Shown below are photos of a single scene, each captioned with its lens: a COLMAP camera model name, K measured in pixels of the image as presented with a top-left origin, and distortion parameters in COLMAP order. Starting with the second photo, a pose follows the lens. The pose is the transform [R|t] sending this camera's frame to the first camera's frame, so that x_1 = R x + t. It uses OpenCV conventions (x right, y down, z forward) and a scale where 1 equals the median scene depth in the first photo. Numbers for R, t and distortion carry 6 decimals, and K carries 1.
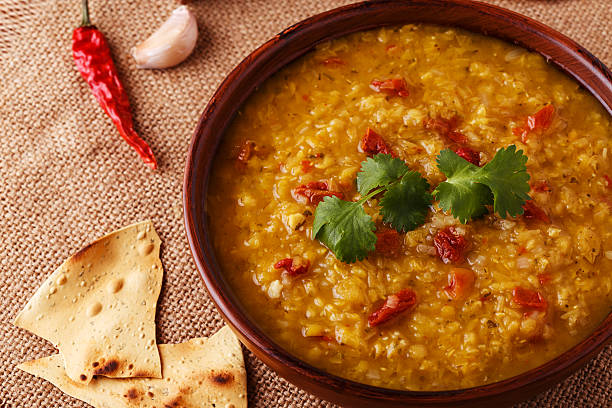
lens RADIAL K [[2113.9, 0, 304.9], [0, 2113.9, 203.1], [0, 0, 1]] dist [0.037126, -0.353403]
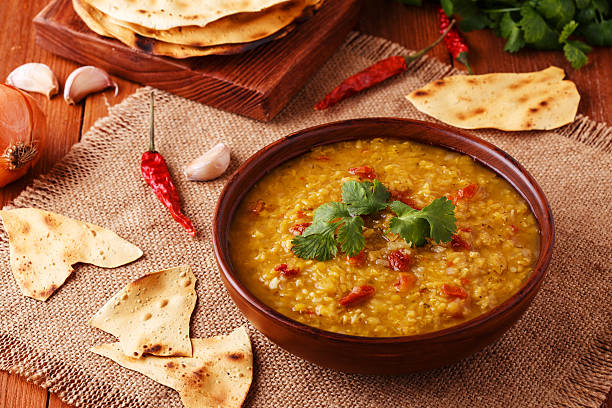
lens RADIAL K [[1946.0, 0, 306.8], [0, 1946.0, 203.8], [0, 0, 1]] dist [0.040291, 0.043587]
pose [[0.999270, 0.019813, -0.032666, 0.047498], [-0.028435, 0.956744, -0.289538, 0.354208], [0.025517, 0.290256, 0.956609, -0.250813]]
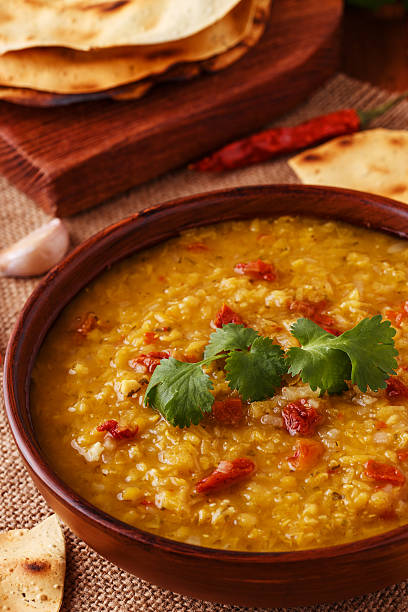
lens RADIAL K [[2113.9, 0, 205.2], [0, 2113.9, 327.1], [0, 0, 1]] dist [0.037126, -0.353403]
pose [[0.993783, 0.037102, -0.104967, 0.117604], [-0.062894, 0.965068, -0.254339, 0.204128], [0.091863, 0.259360, 0.961402, 0.143174]]
